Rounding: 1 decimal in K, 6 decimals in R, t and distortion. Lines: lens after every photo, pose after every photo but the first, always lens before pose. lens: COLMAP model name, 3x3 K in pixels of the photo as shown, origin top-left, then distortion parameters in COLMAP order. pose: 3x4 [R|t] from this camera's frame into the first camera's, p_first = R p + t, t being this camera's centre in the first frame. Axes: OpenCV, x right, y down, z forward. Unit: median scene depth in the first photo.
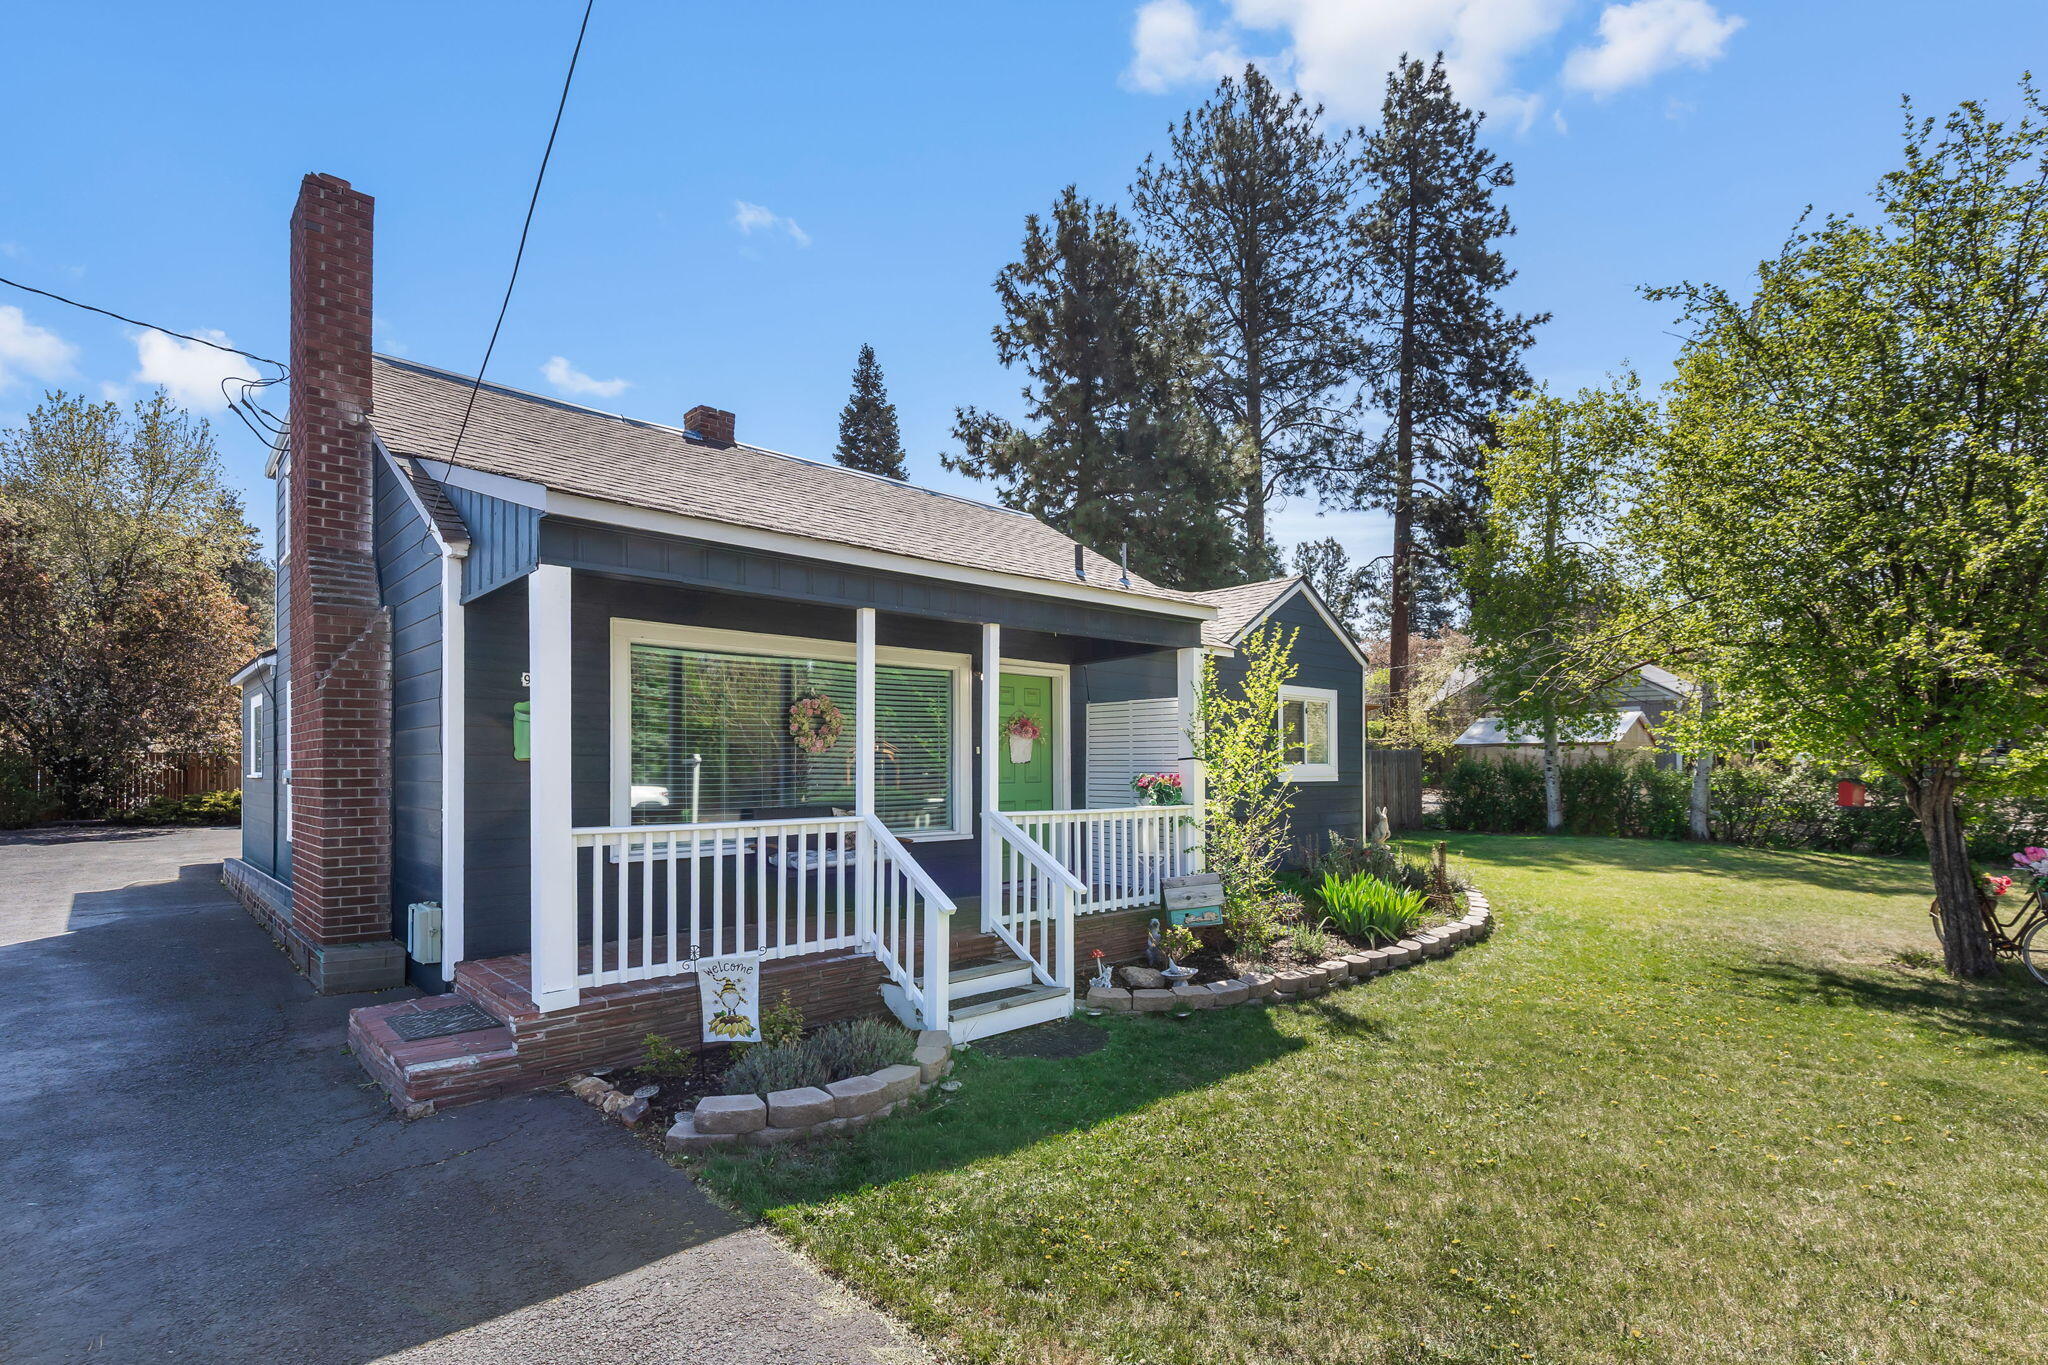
lens RADIAL K [[934.4, 0, 1003.7], [0, 934.4, 731.4], [0, 0, 1]] dist [0.010035, -0.002397]
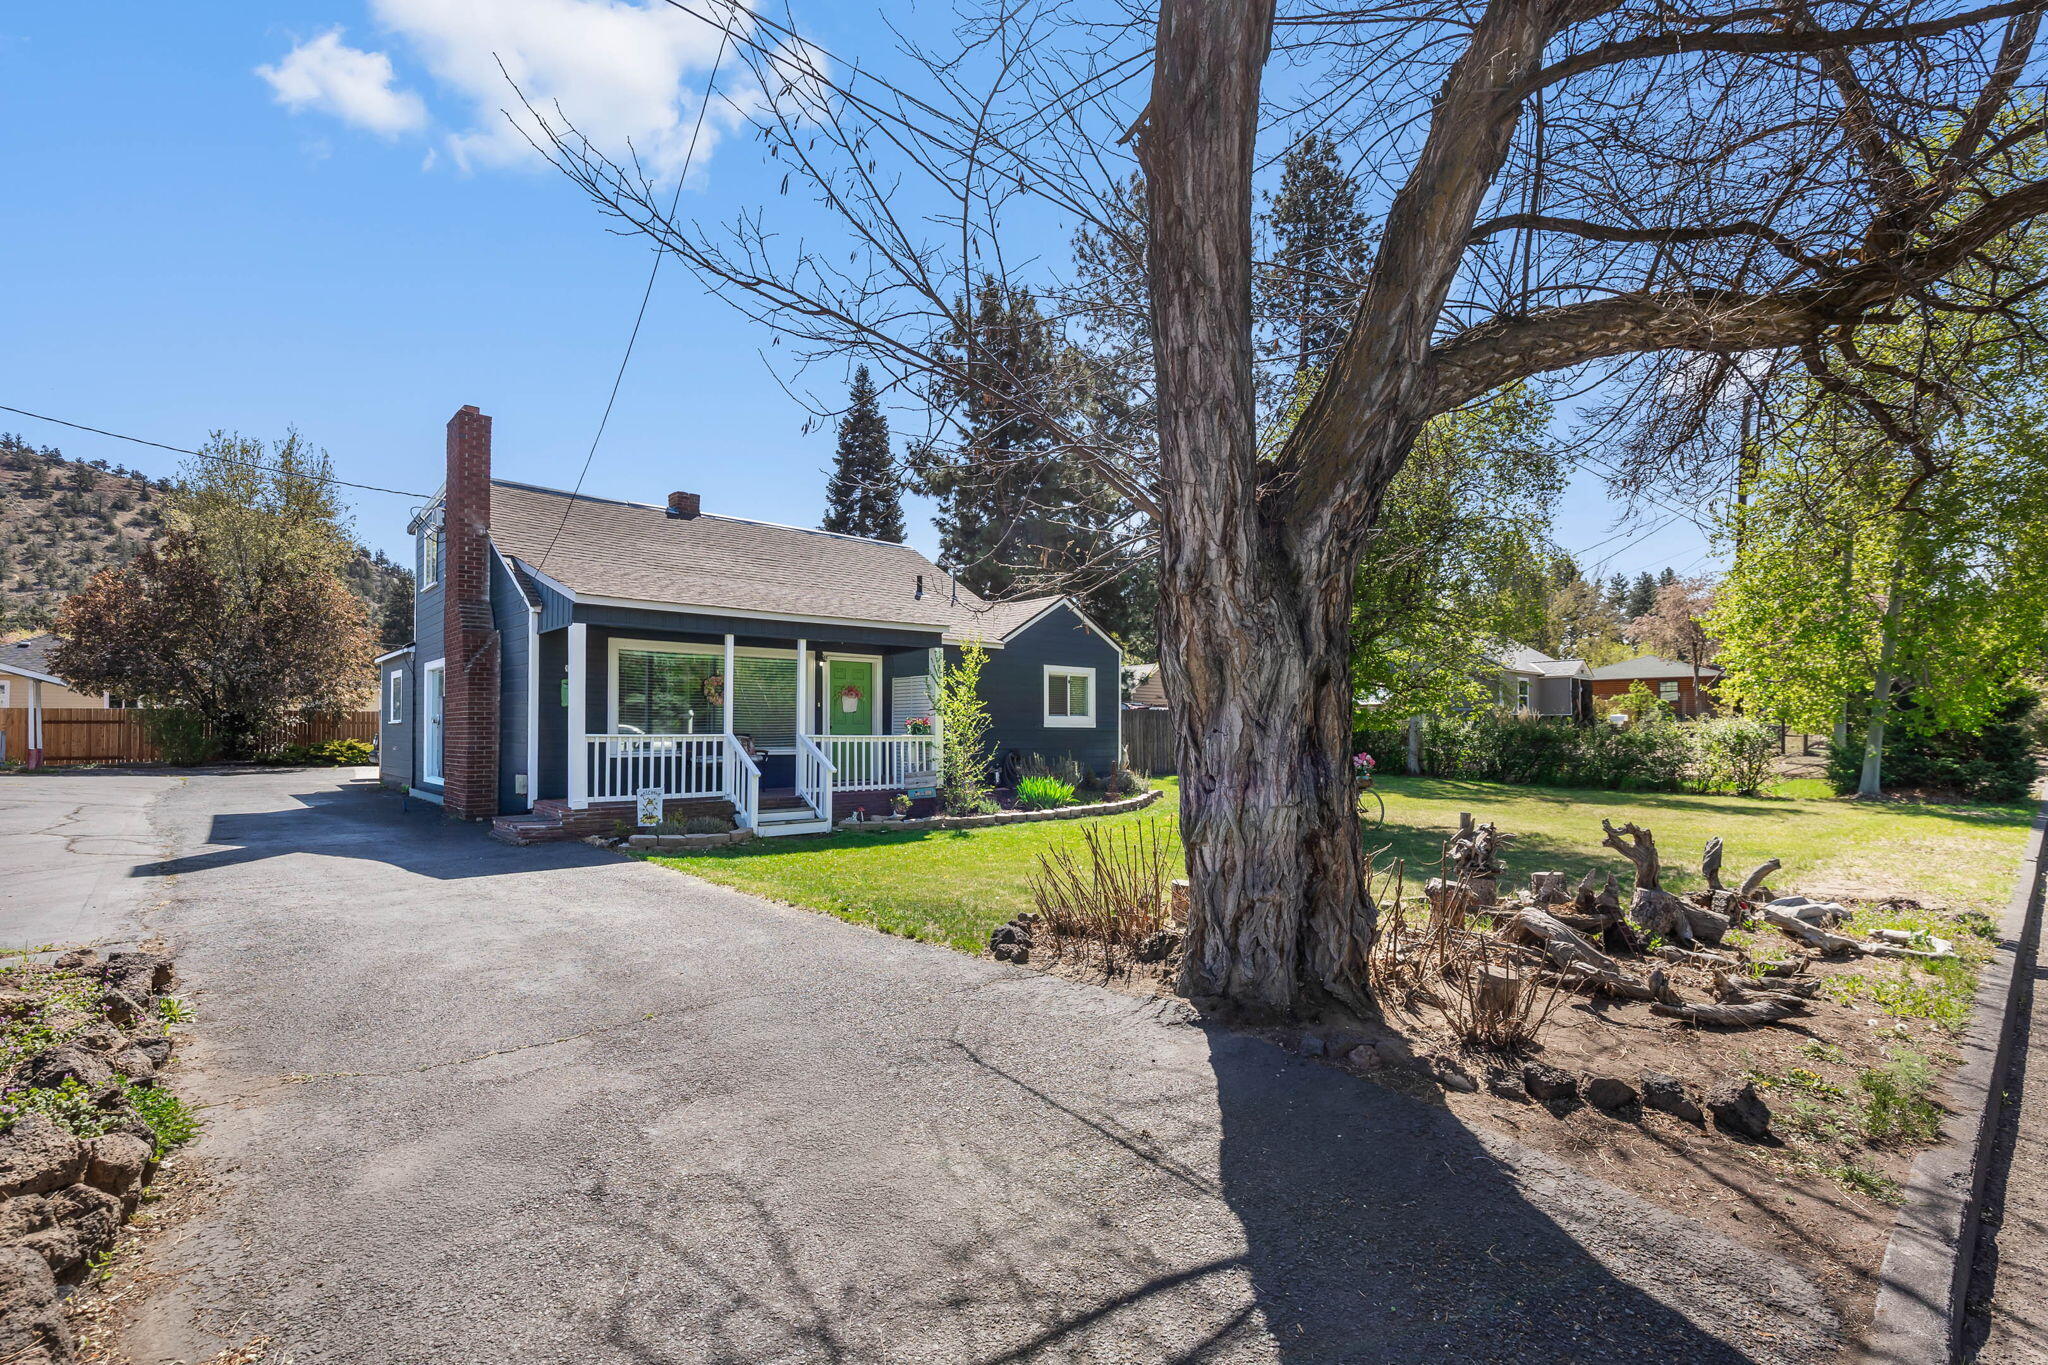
lens RADIAL K [[934.4, 0, 1022.0], [0, 934.4, 686.5], [0, 0, 1]] dist [0.010035, -0.002397]
pose [[0.999672, 0.001544, -0.025578, 0.421157], [-0.001808, 0.999945, -0.010324, 0.003623], [0.025560, 0.010367, 0.999620, -0.802010]]
